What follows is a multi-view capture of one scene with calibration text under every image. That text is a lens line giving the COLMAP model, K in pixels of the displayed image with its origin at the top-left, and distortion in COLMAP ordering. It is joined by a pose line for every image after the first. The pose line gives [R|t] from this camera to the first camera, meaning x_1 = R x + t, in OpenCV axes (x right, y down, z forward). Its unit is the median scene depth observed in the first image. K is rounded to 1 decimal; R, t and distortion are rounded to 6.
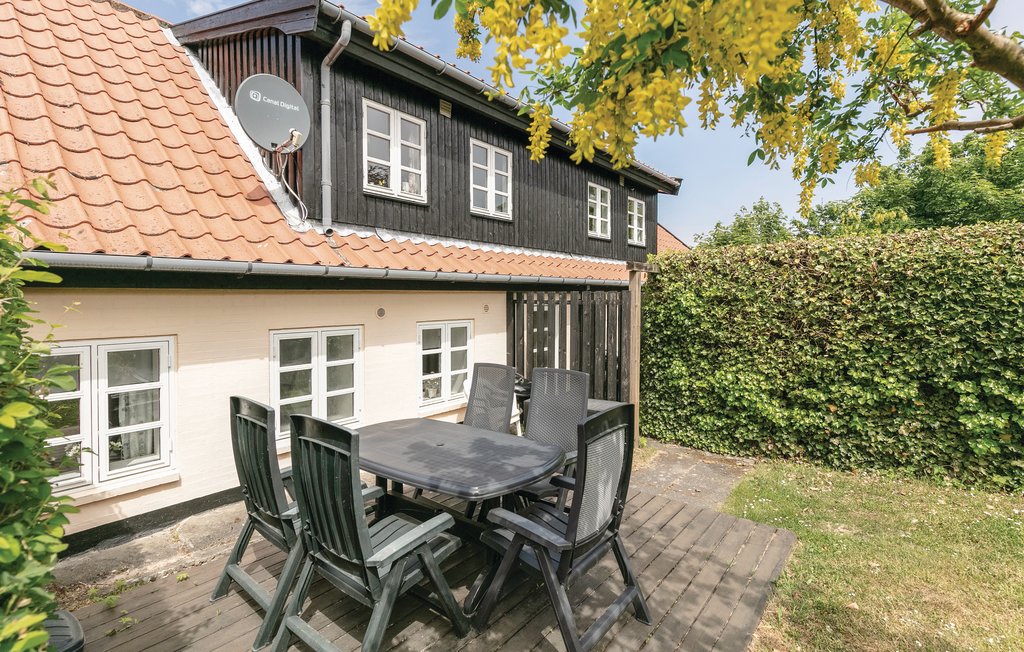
lens RADIAL K [[473.7, 0, 511.9], [0, 473.7, 330.9], [0, 0, 1]] dist [-0.049409, -0.000237]
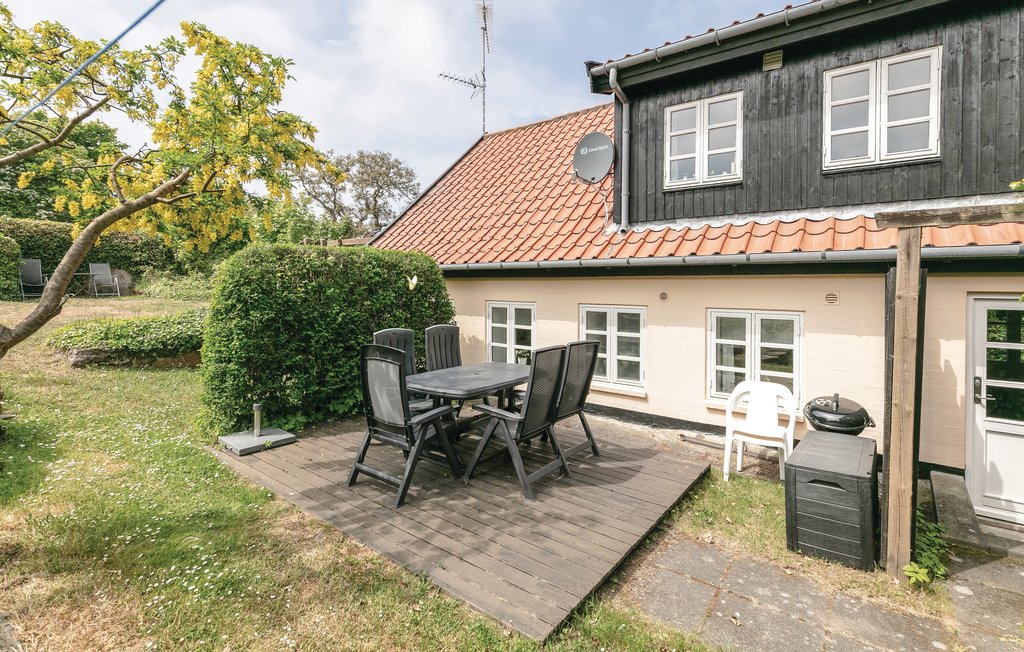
lens RADIAL K [[472.2, 0, 501.7], [0, 472.2, 300.4], [0, 0, 1]] dist [0.002830, 0.000198]
pose [[0.024847, 0.045487, -0.998656, 0.848898], [-0.059386, 0.997267, 0.043947, -0.056440], [0.997926, 0.058215, 0.027481, 0.595632]]
